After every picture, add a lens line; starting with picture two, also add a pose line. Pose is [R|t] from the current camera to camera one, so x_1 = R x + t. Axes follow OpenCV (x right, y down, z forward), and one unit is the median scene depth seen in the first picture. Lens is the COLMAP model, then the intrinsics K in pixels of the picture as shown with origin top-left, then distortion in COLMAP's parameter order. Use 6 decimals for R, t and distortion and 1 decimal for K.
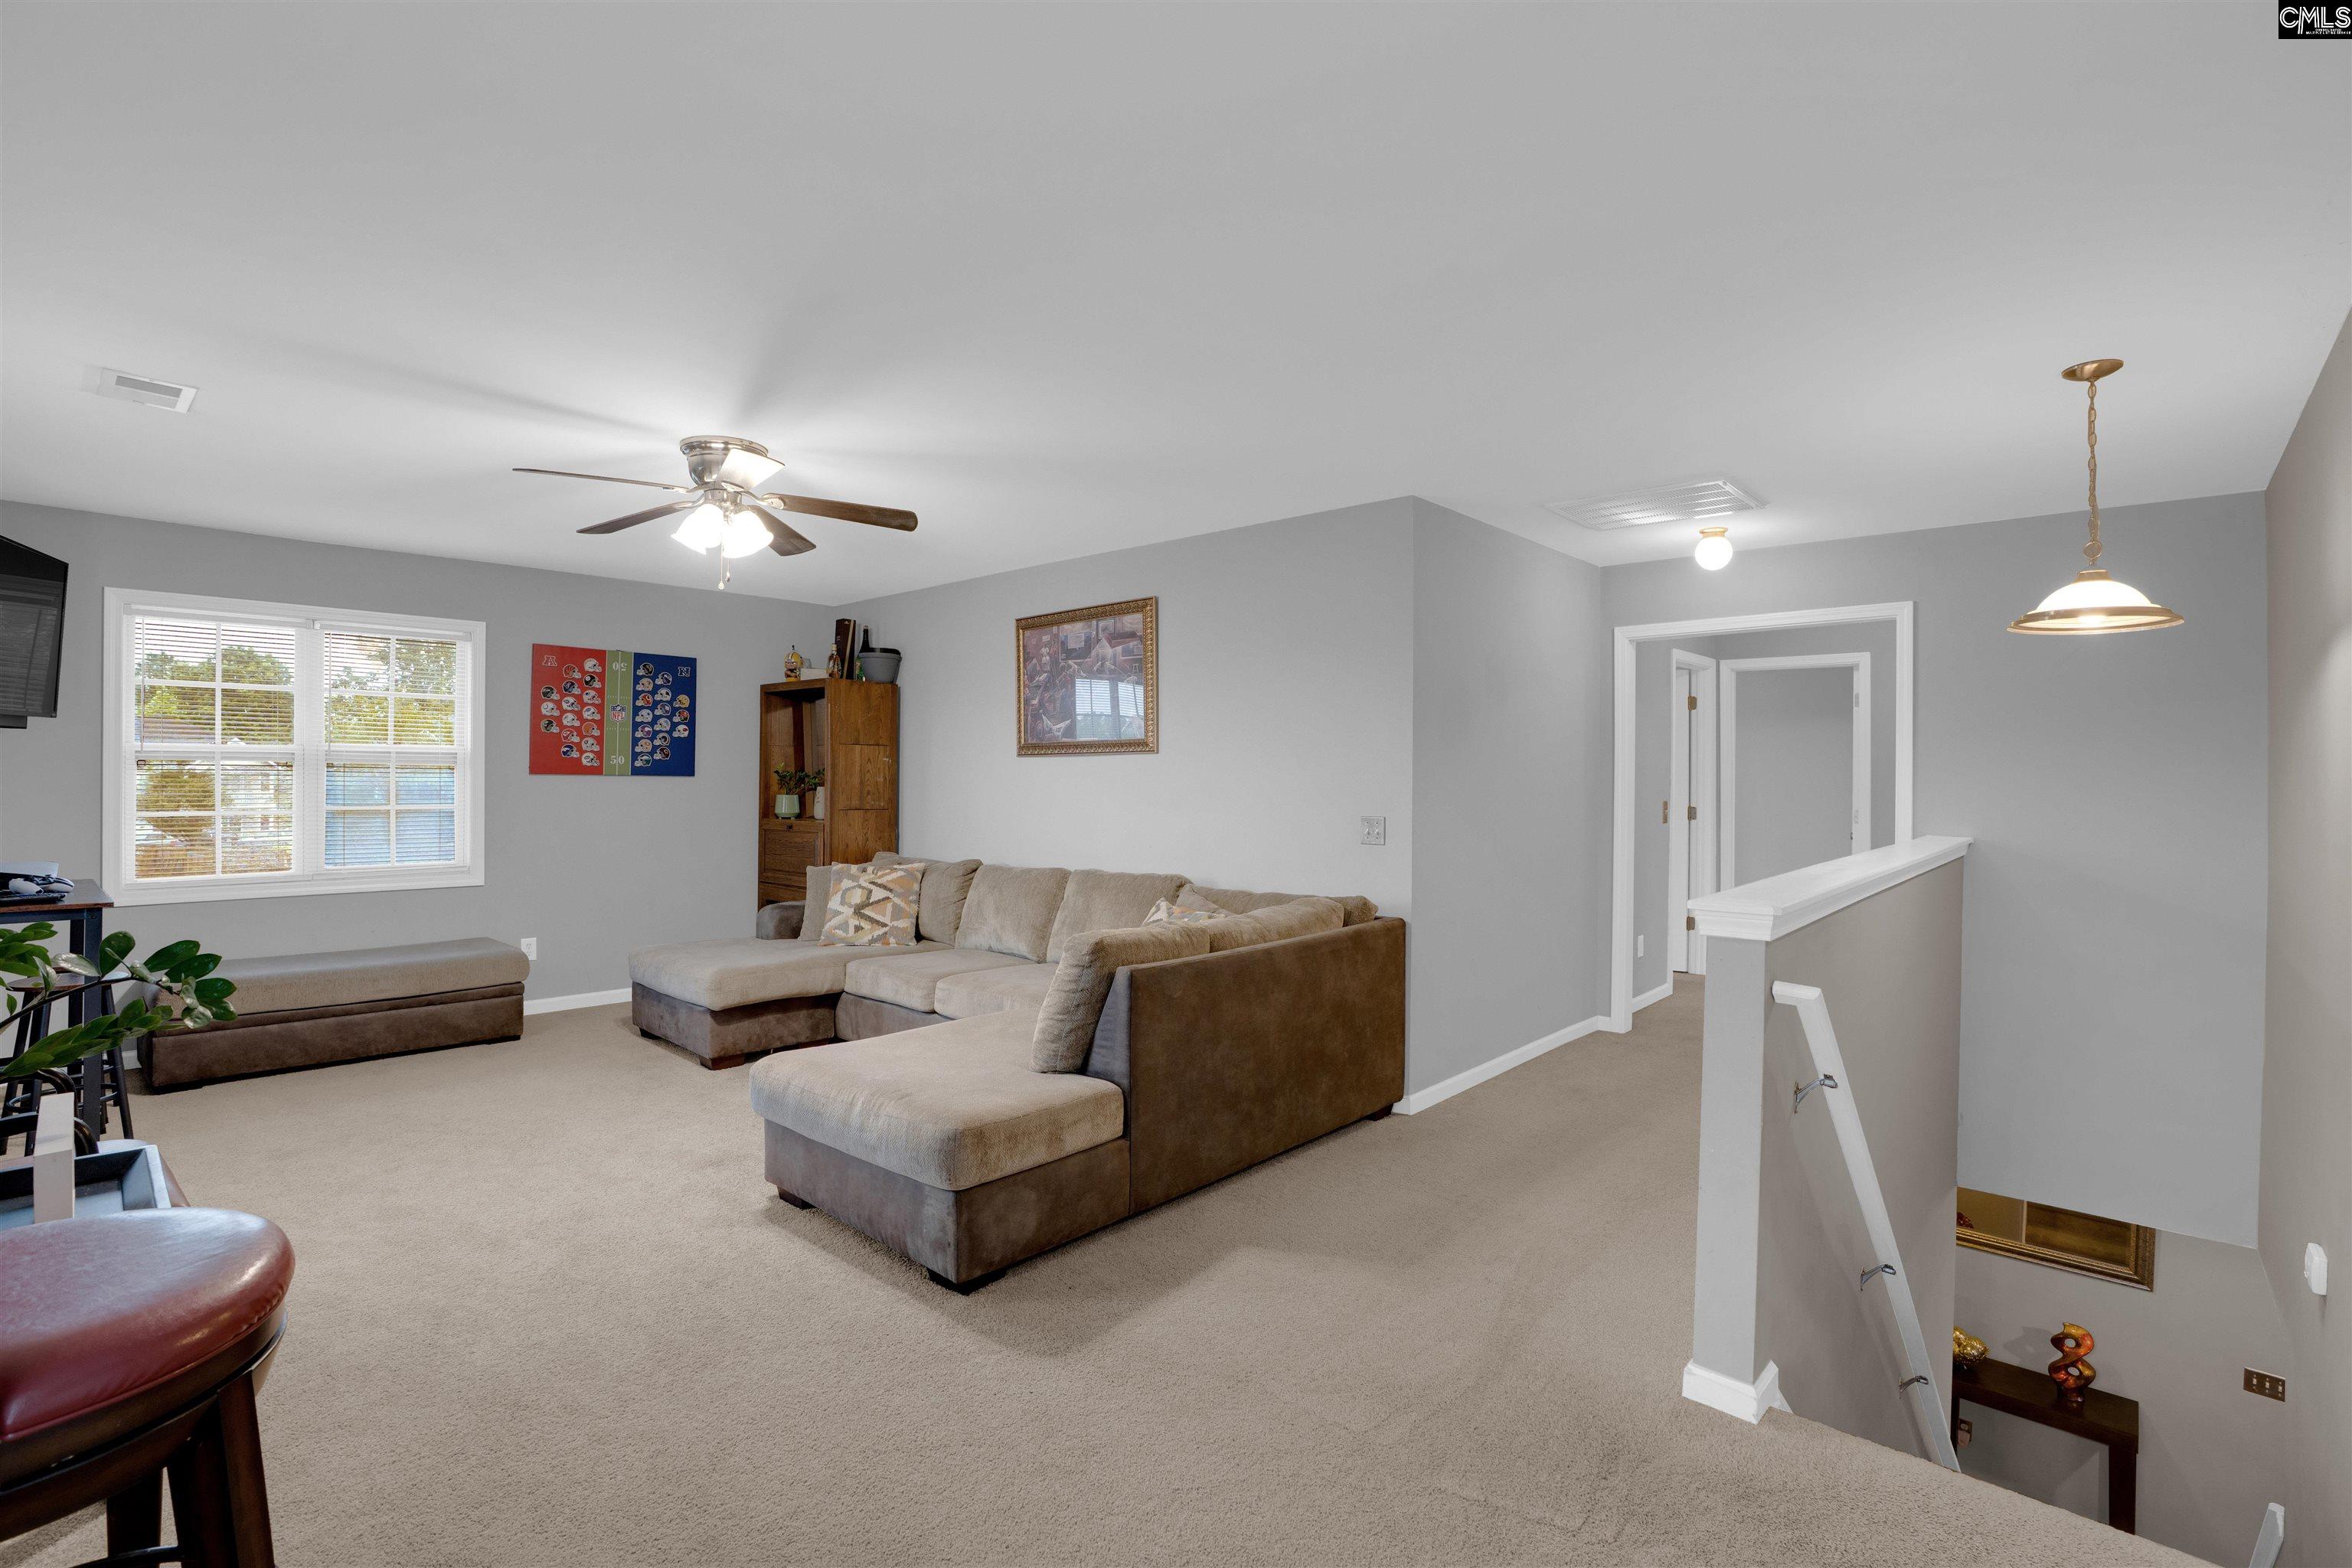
lens RADIAL K [[1091.5, 0, 1176.0], [0, 1091.5, 784.0], [0, 0, 1]] dist [-0.065837, 0.027337]
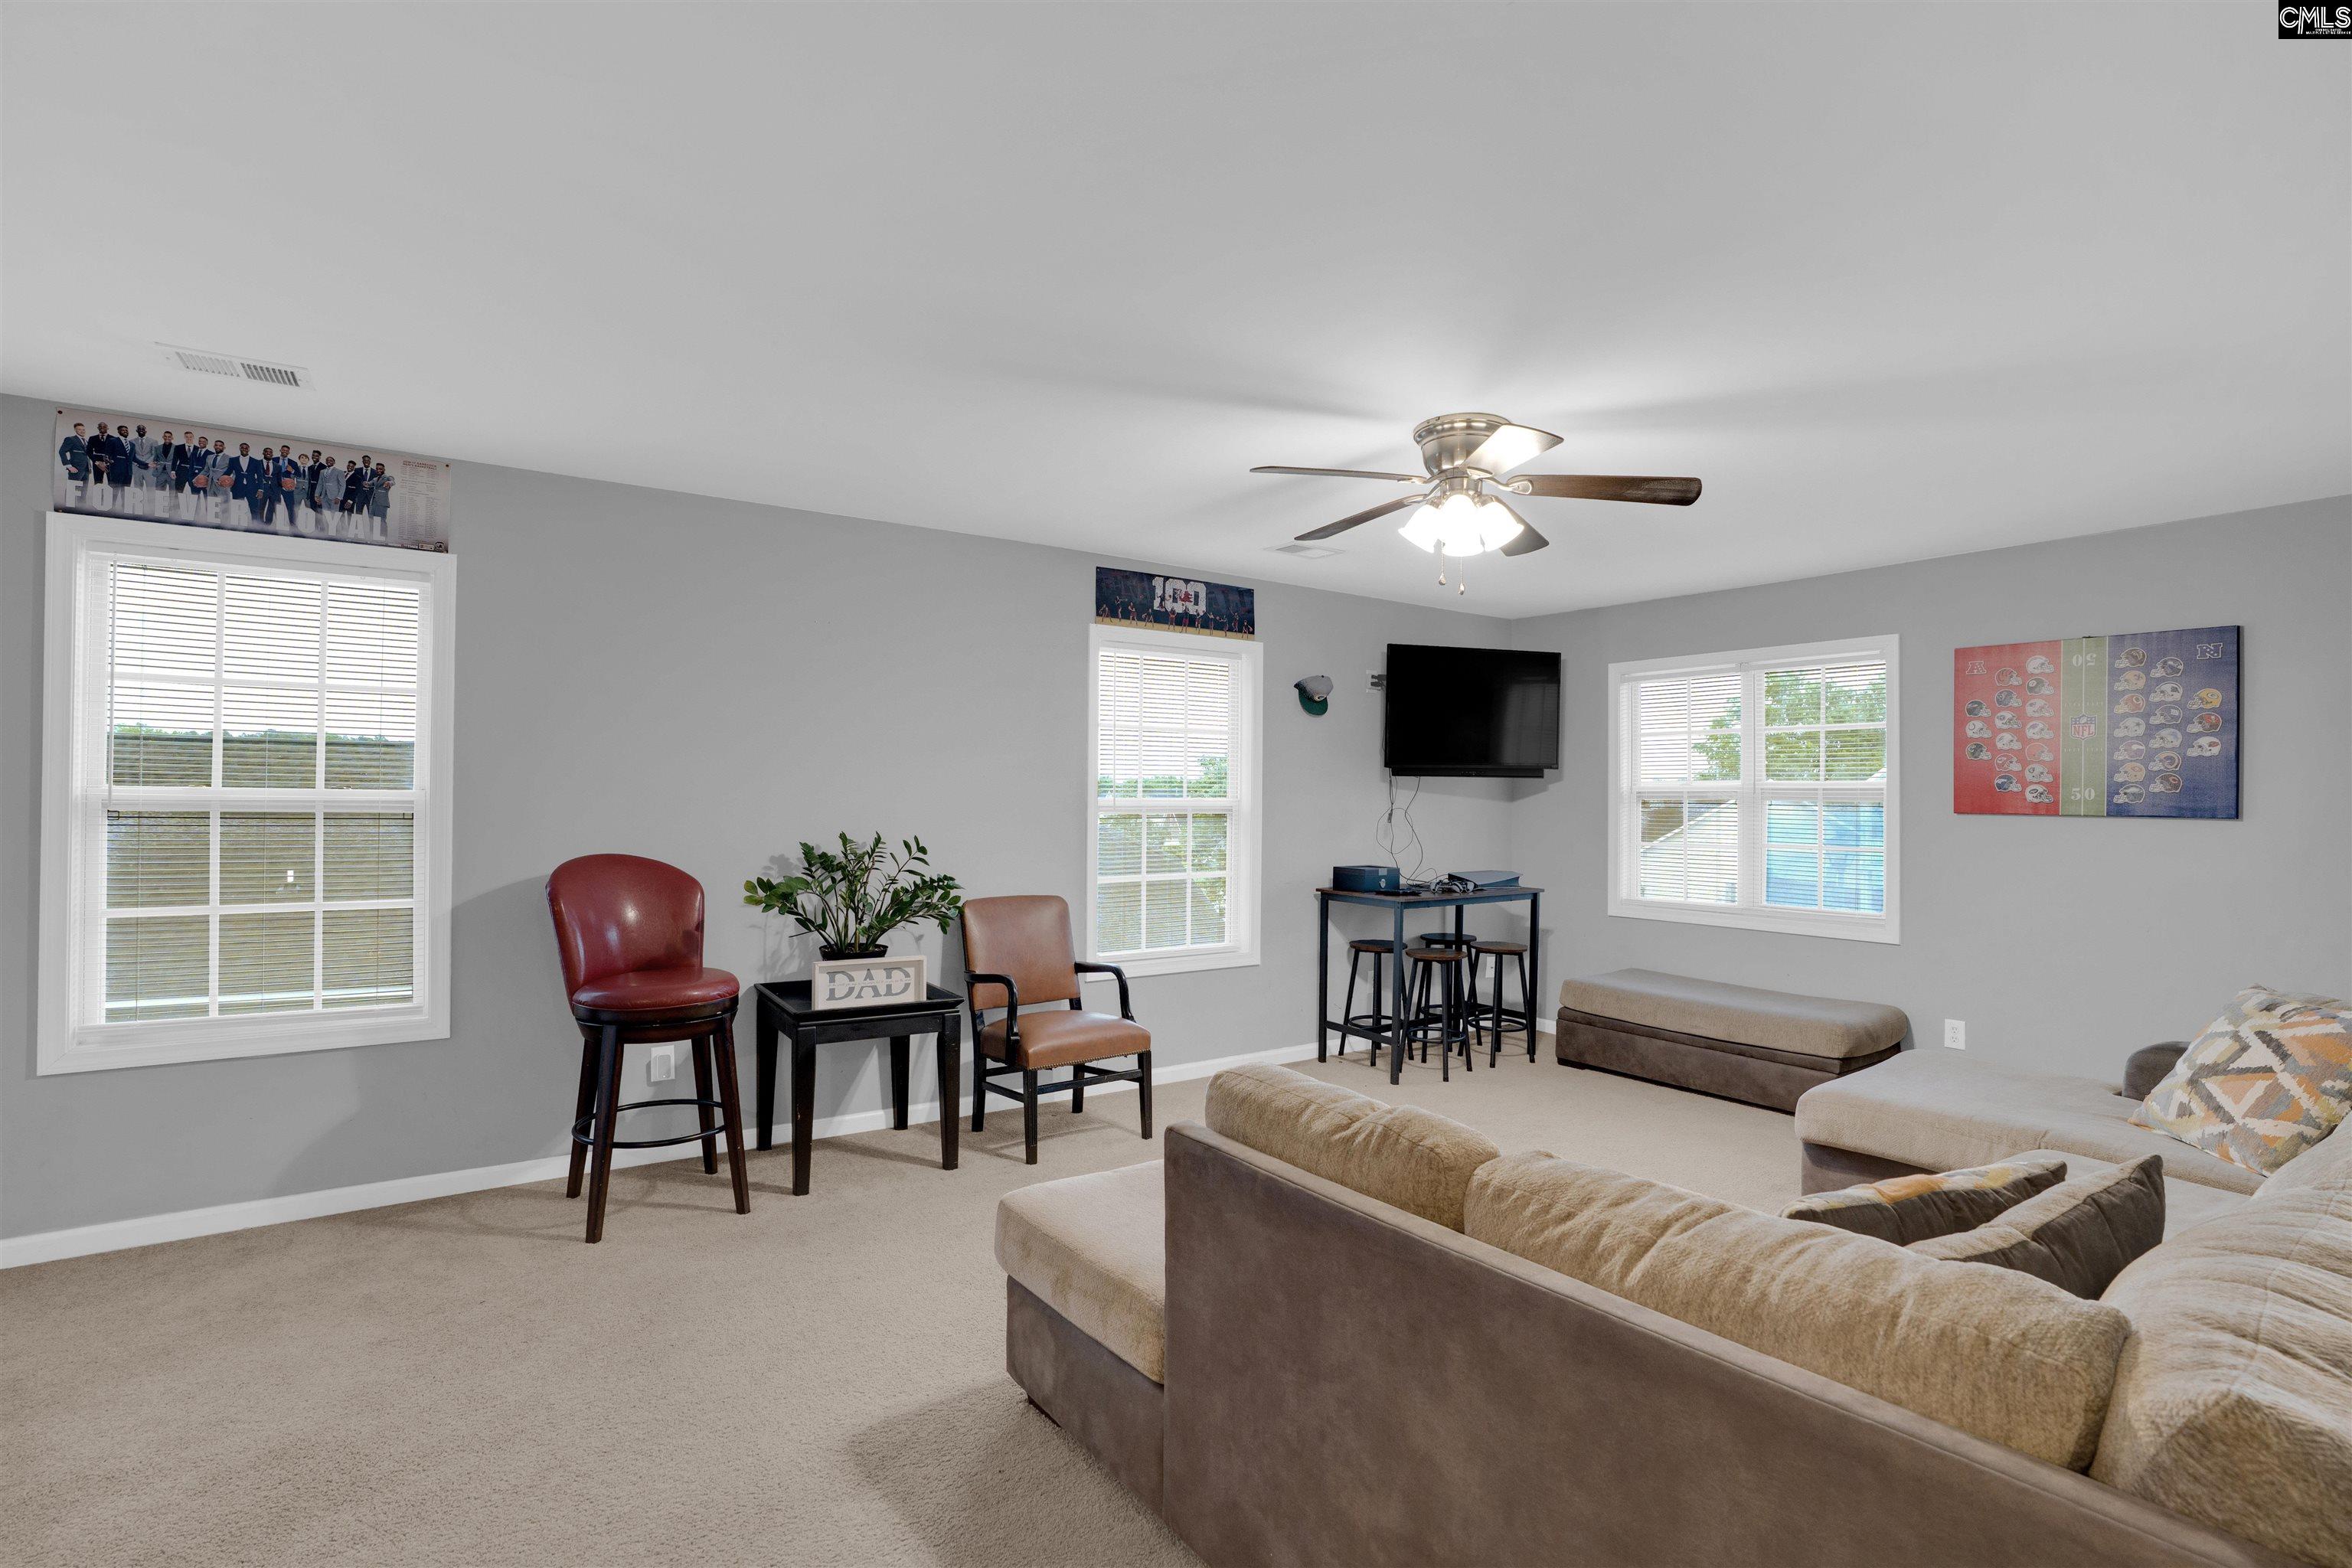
lens RADIAL K [[1091.5, 0, 1176.0], [0, 1091.5, 784.0], [0, 0, 1]] dist [-0.065837, 0.027337]
pose [[-0.228953, -0.026599, -0.973074, 0.289489], [-0.022863, 0.999498, -0.021942, -0.000549], [0.973169, 0.017224, -0.229446, 0.603780]]
